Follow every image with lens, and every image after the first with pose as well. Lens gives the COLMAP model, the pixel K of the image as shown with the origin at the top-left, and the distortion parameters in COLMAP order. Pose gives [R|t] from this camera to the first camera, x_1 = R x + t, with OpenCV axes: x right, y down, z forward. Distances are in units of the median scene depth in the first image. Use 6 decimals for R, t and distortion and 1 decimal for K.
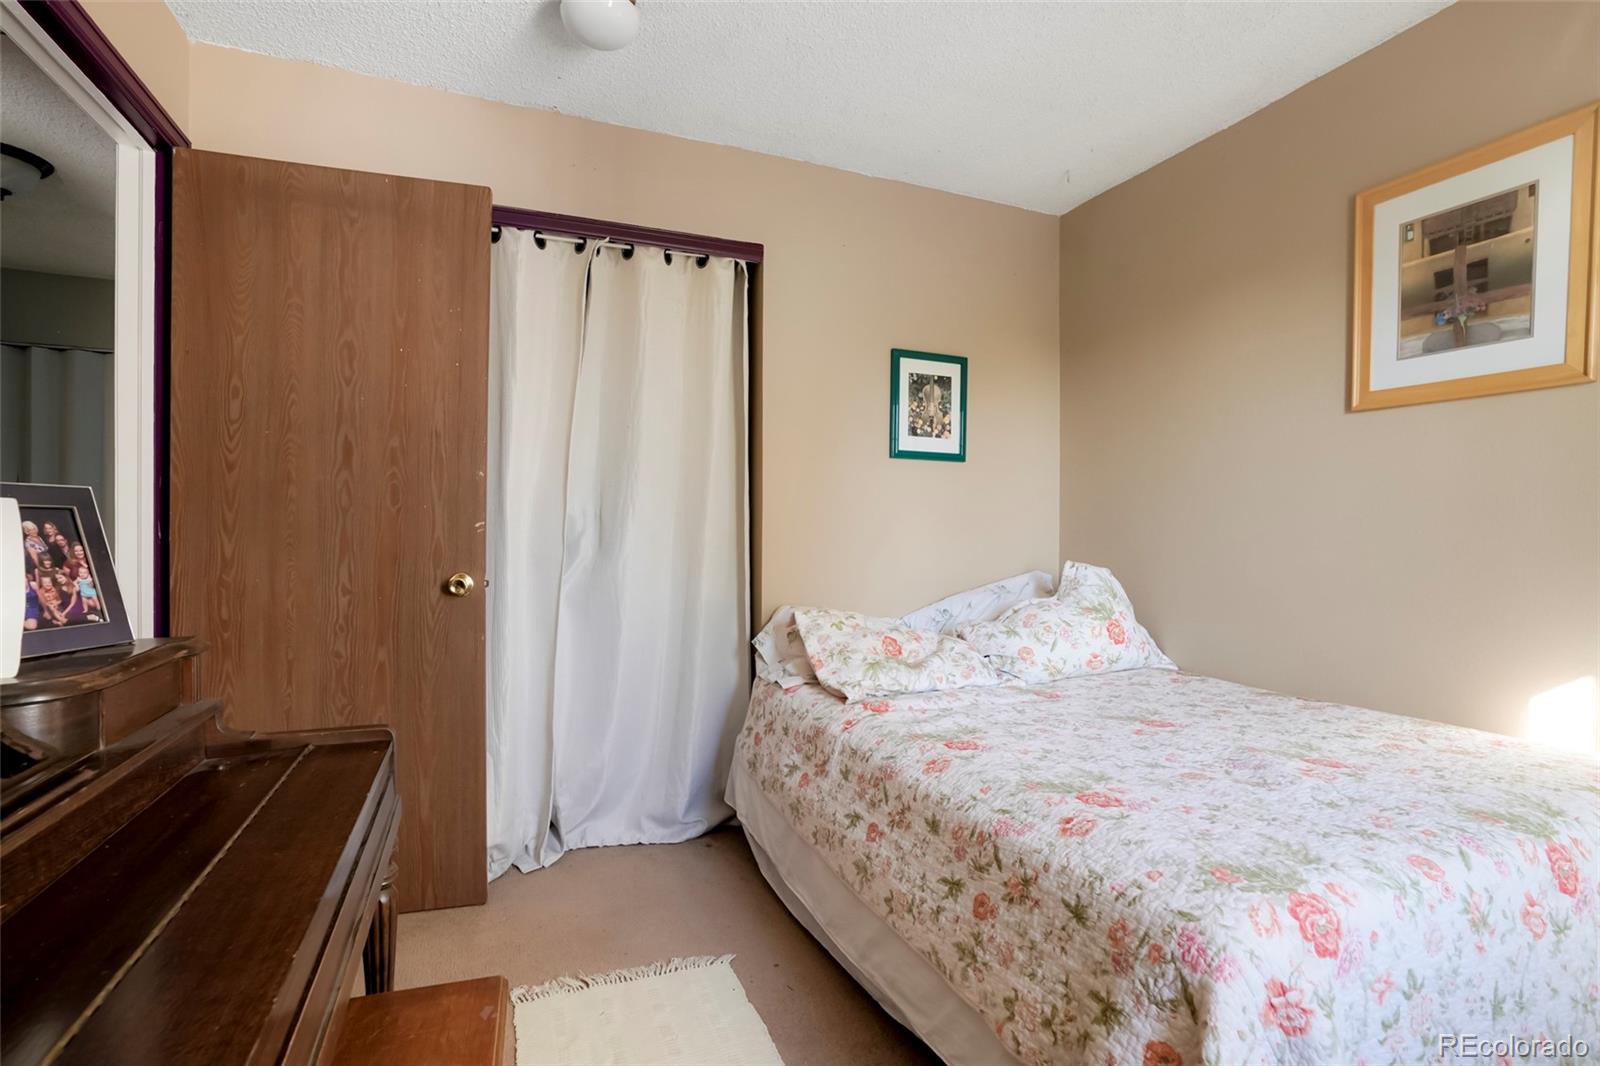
lens RADIAL K [[749.2, 0, 804.0], [0, 749.2, 542.1], [0, 0, 1]] dist [-0.019727, 0.002174]
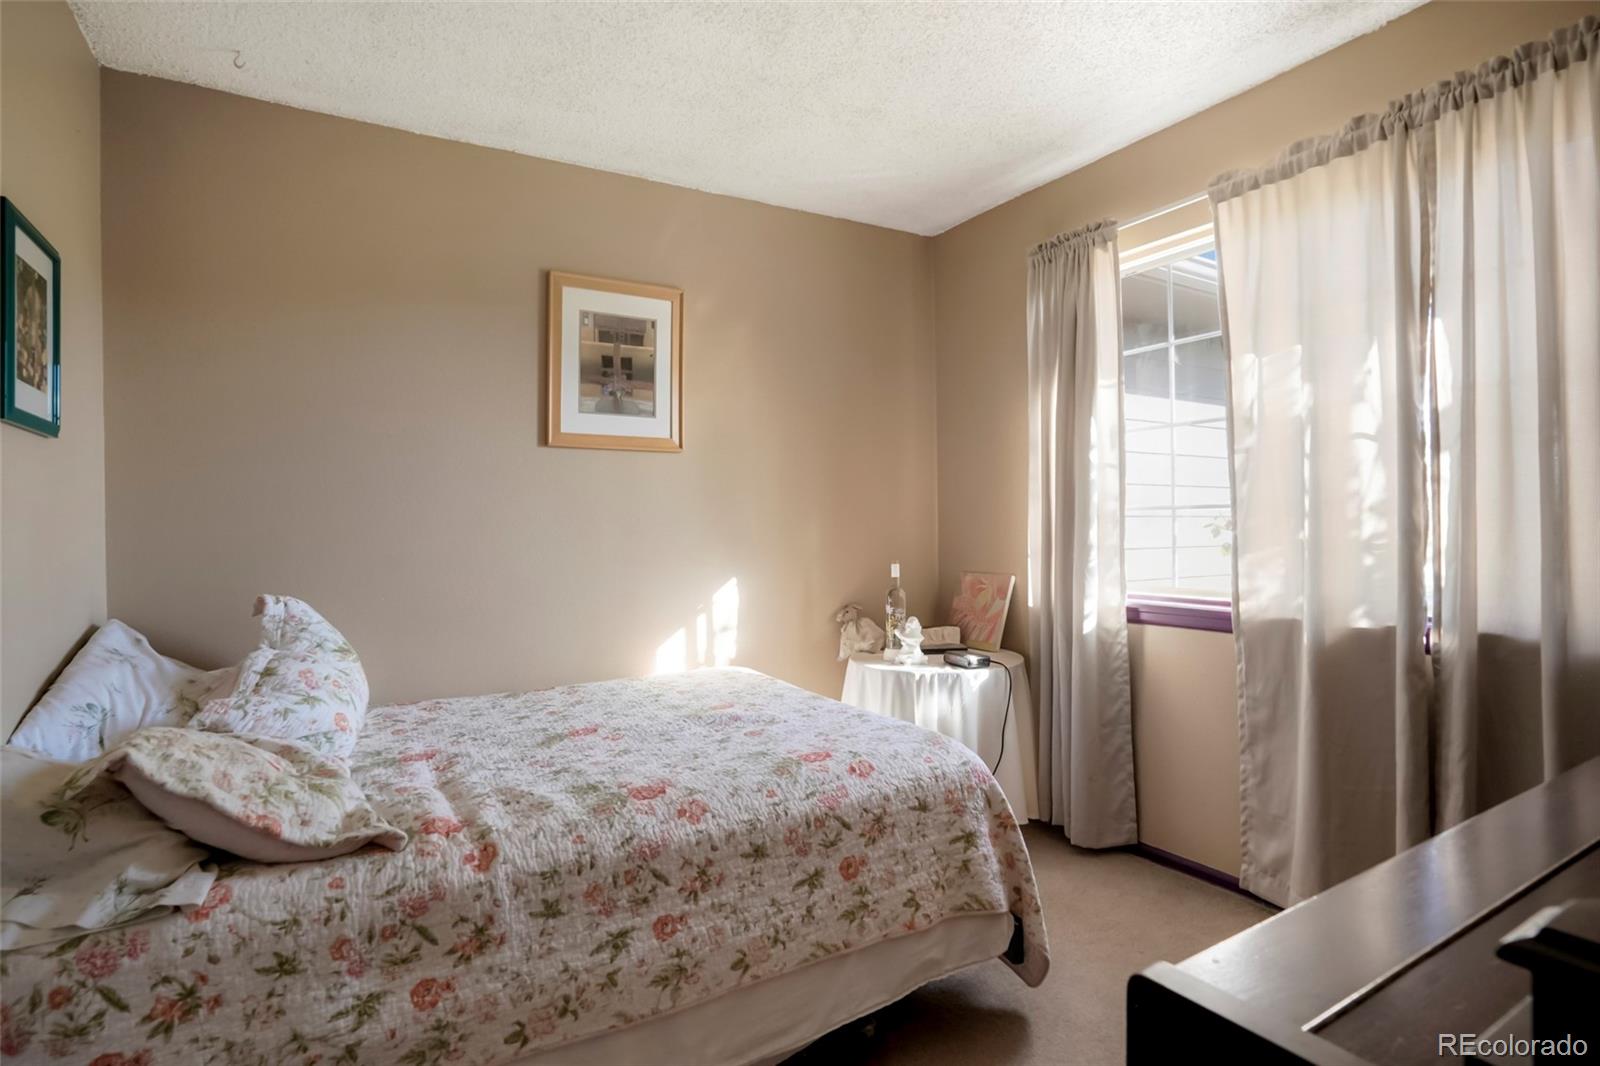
lens RADIAL K [[811.9, 0, 808.8], [0, 811.9, 522.9], [0, 0, 1]] dist [-0.028837, 0.001401]
pose [[-0.129640, -0.001112, 0.991560, -0.770646], [0.025614, 0.999662, 0.004470, -0.053627], [-0.991230, 0.025977, -0.129568, 0.904568]]
